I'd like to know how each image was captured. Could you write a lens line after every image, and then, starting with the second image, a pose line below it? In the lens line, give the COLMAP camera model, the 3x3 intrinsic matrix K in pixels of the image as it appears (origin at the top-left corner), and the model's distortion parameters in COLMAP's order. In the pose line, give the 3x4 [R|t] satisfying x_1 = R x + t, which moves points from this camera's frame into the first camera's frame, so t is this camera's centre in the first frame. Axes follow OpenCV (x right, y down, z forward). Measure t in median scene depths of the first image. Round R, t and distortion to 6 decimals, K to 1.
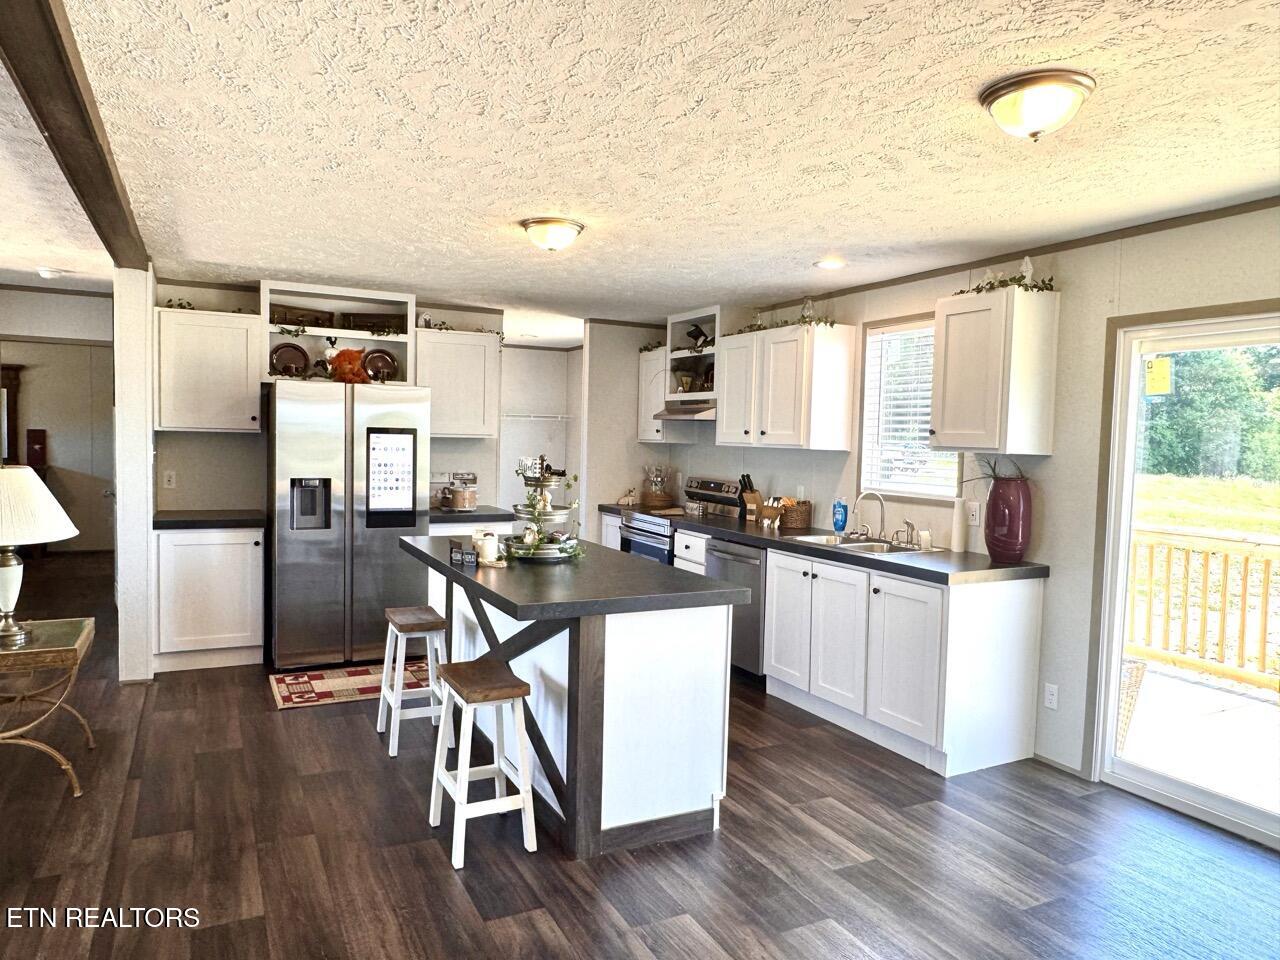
lens RADIAL K [[845.1, 0, 636.0], [0, 845.1, 484.2], [0, 0, 1]] dist [-0.012185, 0.004645]
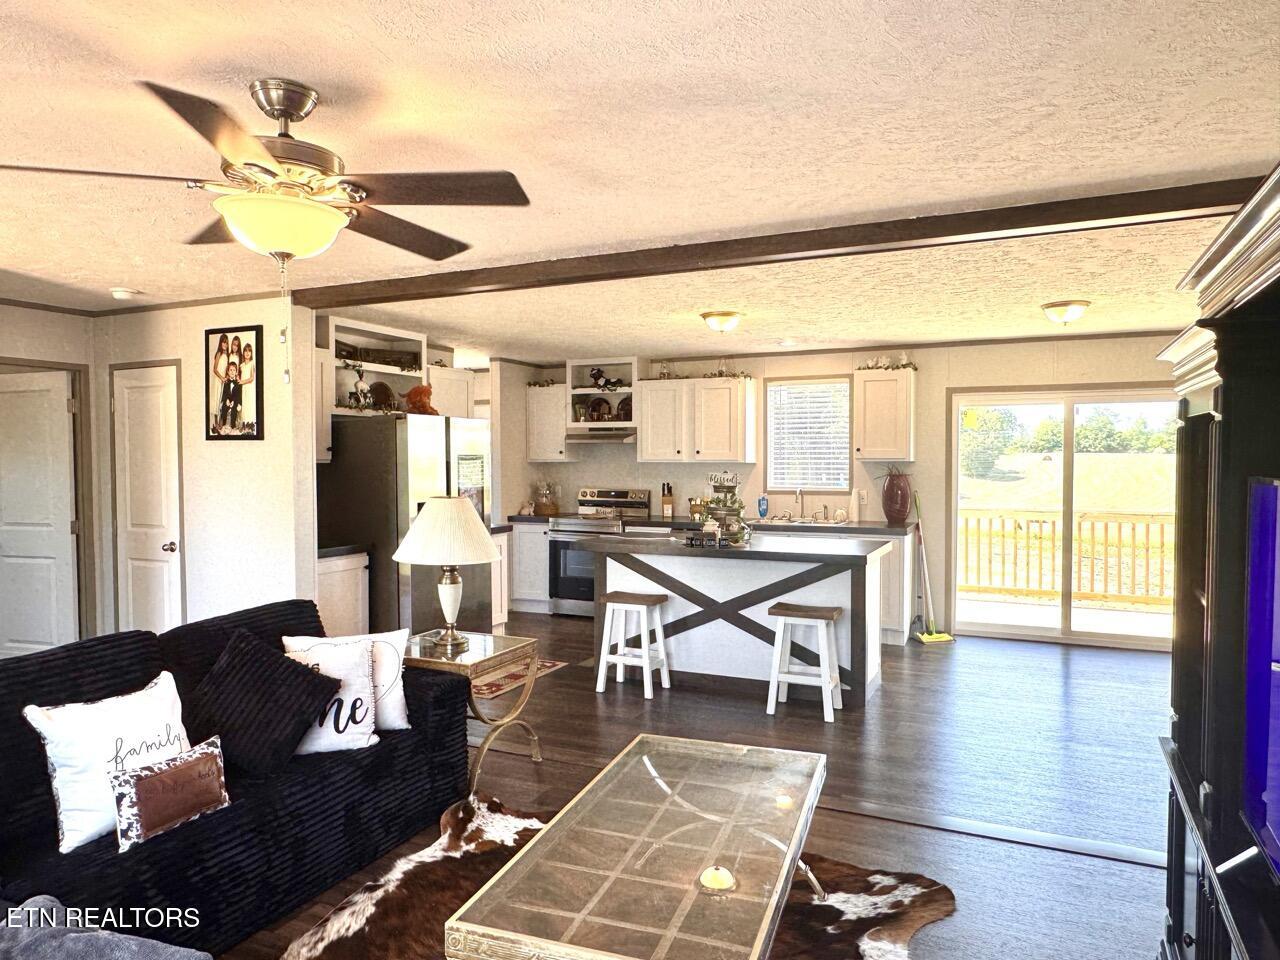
lens RADIAL K [[845.1, 0, 635.4], [0, 845.1, 477.8], [0, 0, 1]] dist [-0.012185, 0.004645]
pose [[0.791553, -0.040747, 0.609740, -0.811593], [0.055127, 0.998468, -0.004839, -0.017615], [-0.608608, 0.037443, 0.792587, -0.048820]]
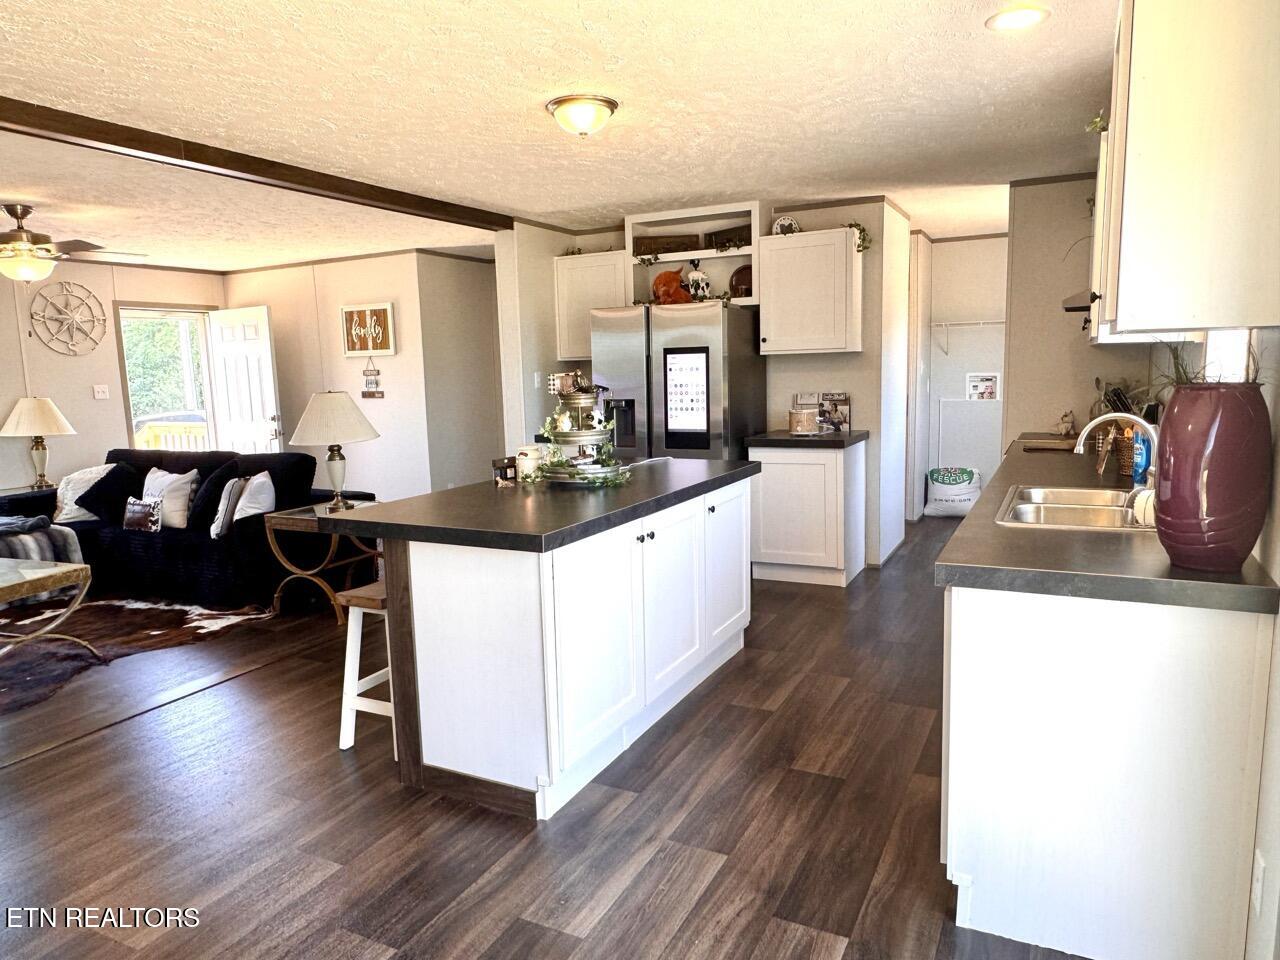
lens RADIAL K [[845.1, 0, 638.9], [0, 845.1, 486.9], [0, 0, 1]] dist [-0.012185, 0.004645]
pose [[0.585378, 0.075391, -0.807248, 0.483709], [-0.000983, 0.995732, 0.092282, 0.004271], [0.810760, -0.053227, 0.582954, 0.371849]]
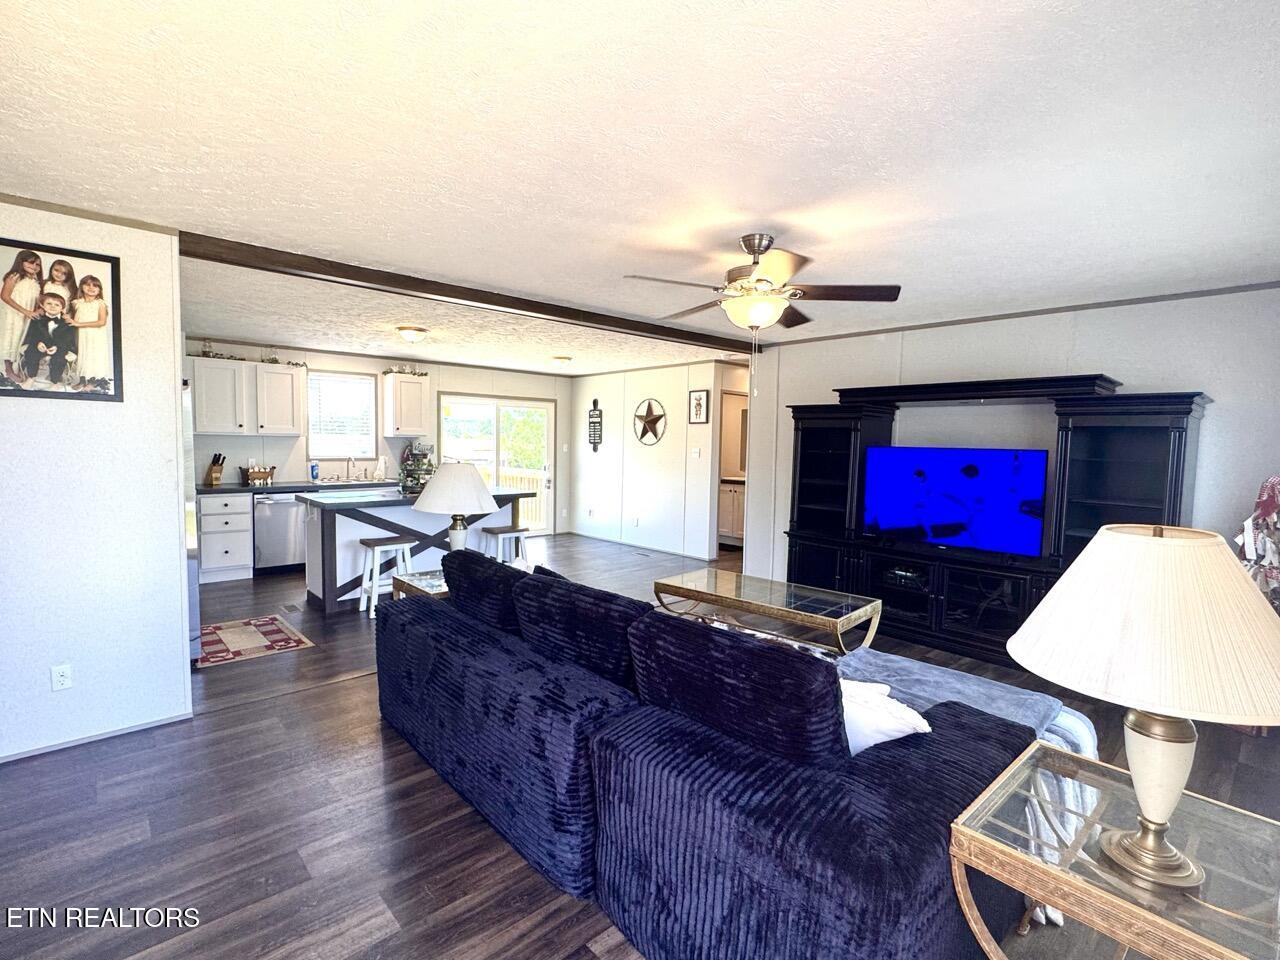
lens RADIAL K [[617.8, 0, 633.7], [0, 617.8, 478.8], [0, 0, 1]] dist [-0.002640, 0.000271]
pose [[-0.257350, -0.088064, 0.962297, -1.218373], [0.029306, 0.994669, 0.098864, -0.058786], [-0.965874, 0.053643, -0.253398, 0.632734]]
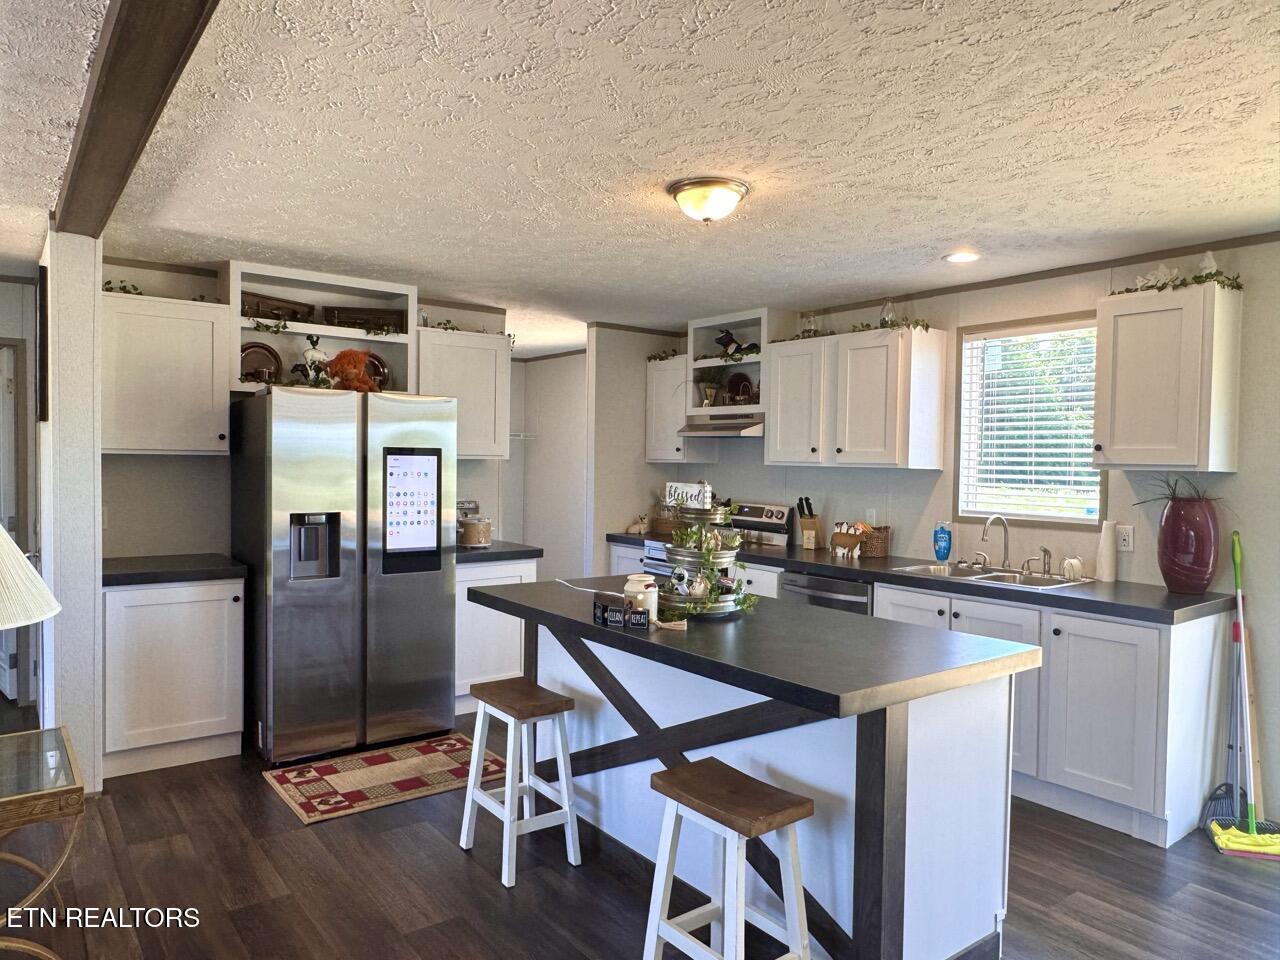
lens RADIAL K [[845.1, 0, 637.3], [0, 845.1, 481.8], [0, 0, 1]] dist [-0.012185, 0.004645]
pose [[0.983948, -0.014361, 0.177878, -0.221563], [0.018881, 0.999540, -0.023742, -0.011156], [-0.177456, 0.026720, 0.983766, 0.173234]]
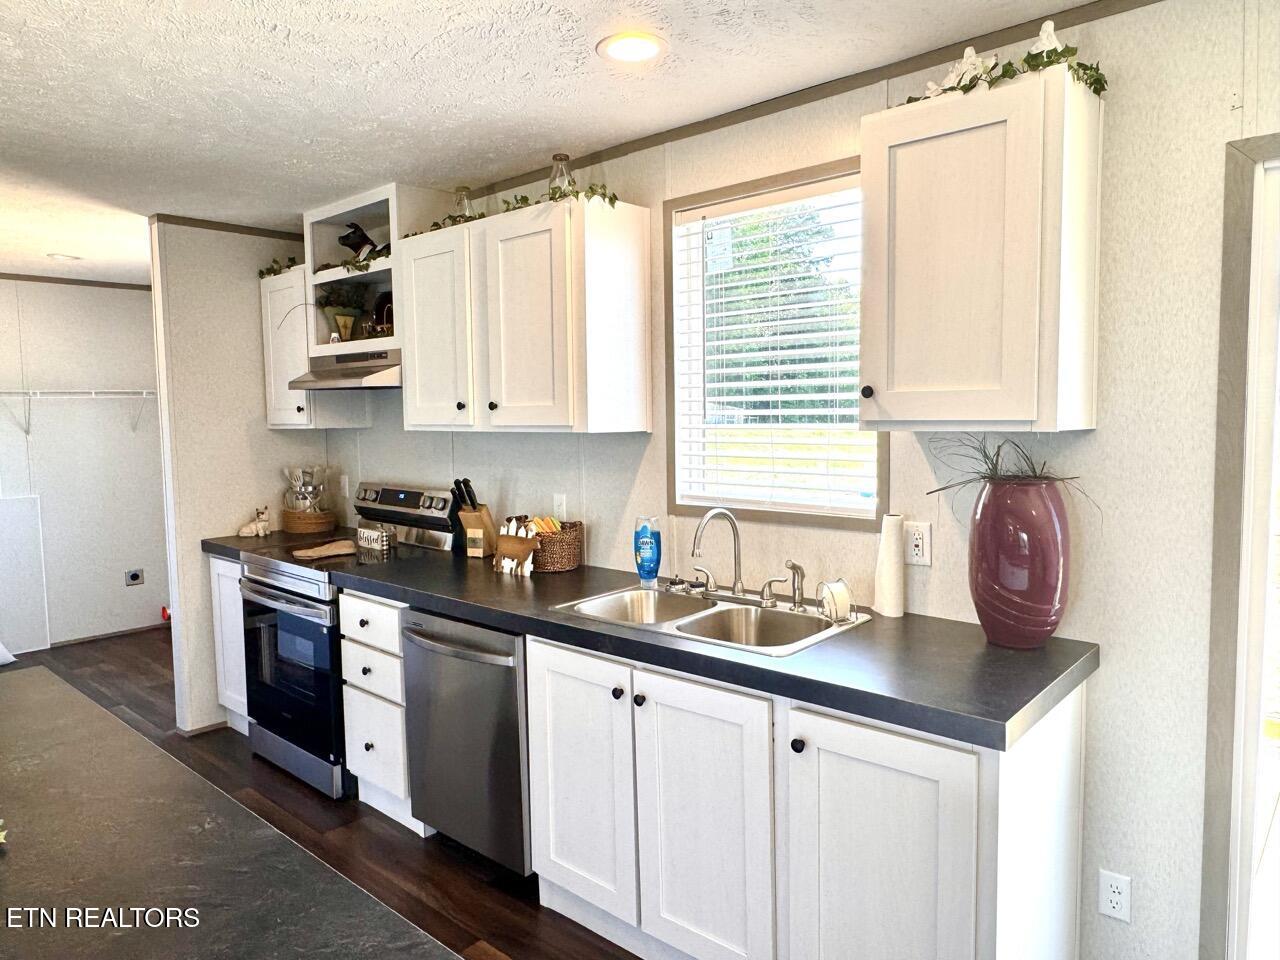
lens RADIAL K [[845.1, 0, 632.4], [0, 845.1, 473.8], [0, 0, 1]] dist [-0.012185, 0.004645]
pose [[0.932304, -0.067487, 0.355322, 0.038059], [0.059344, 0.997666, 0.033781, -0.030579], [-0.356773, -0.010408, 0.934133, 0.468009]]
